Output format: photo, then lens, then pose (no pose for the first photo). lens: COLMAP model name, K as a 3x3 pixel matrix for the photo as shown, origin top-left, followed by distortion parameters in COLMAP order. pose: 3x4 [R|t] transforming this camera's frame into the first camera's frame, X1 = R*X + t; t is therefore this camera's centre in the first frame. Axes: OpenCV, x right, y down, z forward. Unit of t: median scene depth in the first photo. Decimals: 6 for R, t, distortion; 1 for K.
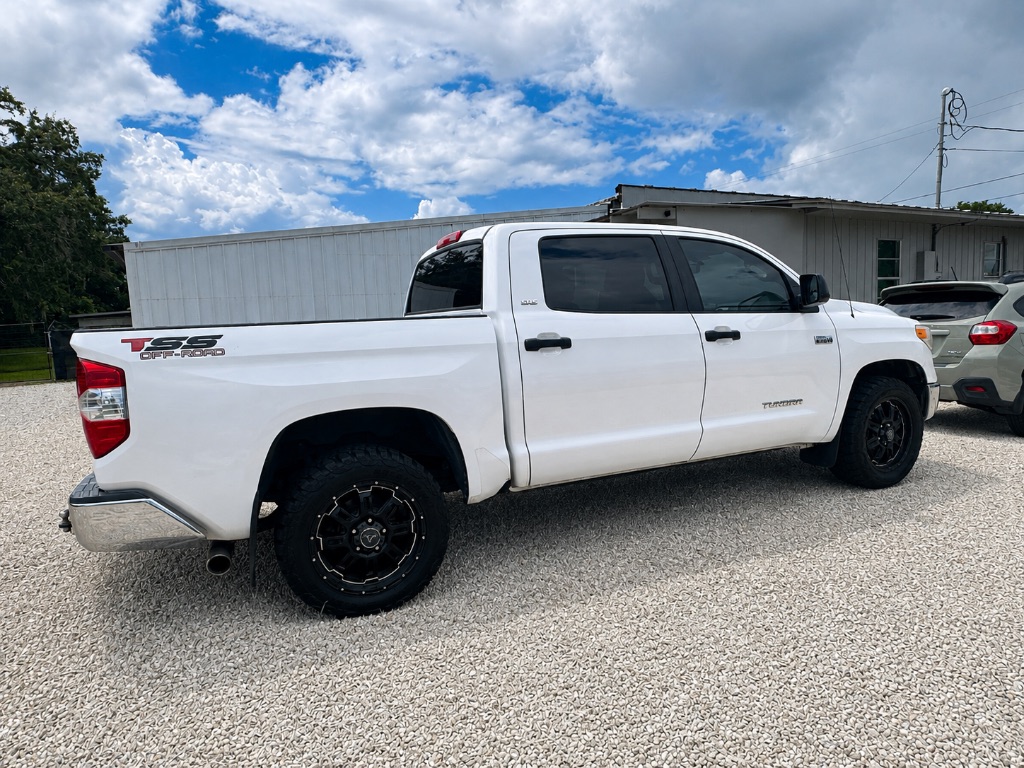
lens RADIAL K [[726.7, 0, 512.1], [0, 726.7, 386.0], [0, 0, 1]] dist [-0.005689, -0.005239]
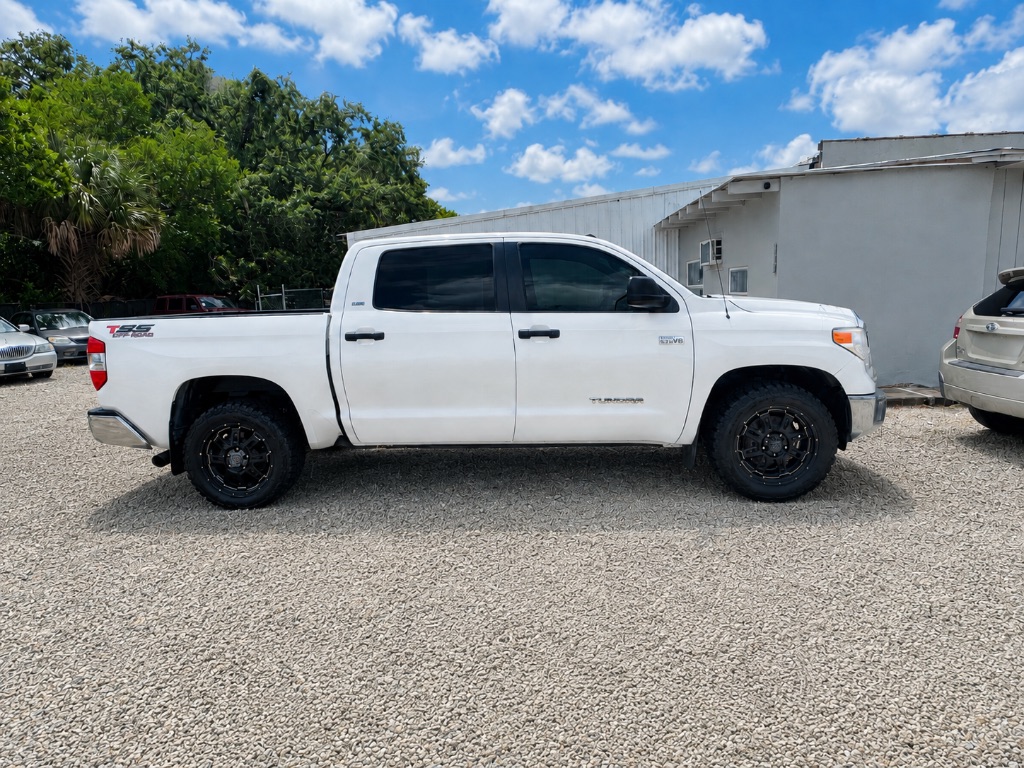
lens RADIAL K [[726.7, 0, 507.2], [0, 726.7, 384.9], [0, 0, 1]] dist [-0.005689, -0.005239]
pose [[0.832074, 0.091498, -0.547066, 0.954951], [-0.050824, 0.994728, 0.089068, -0.097453], [0.552331, -0.046308, 0.832338, 0.048921]]
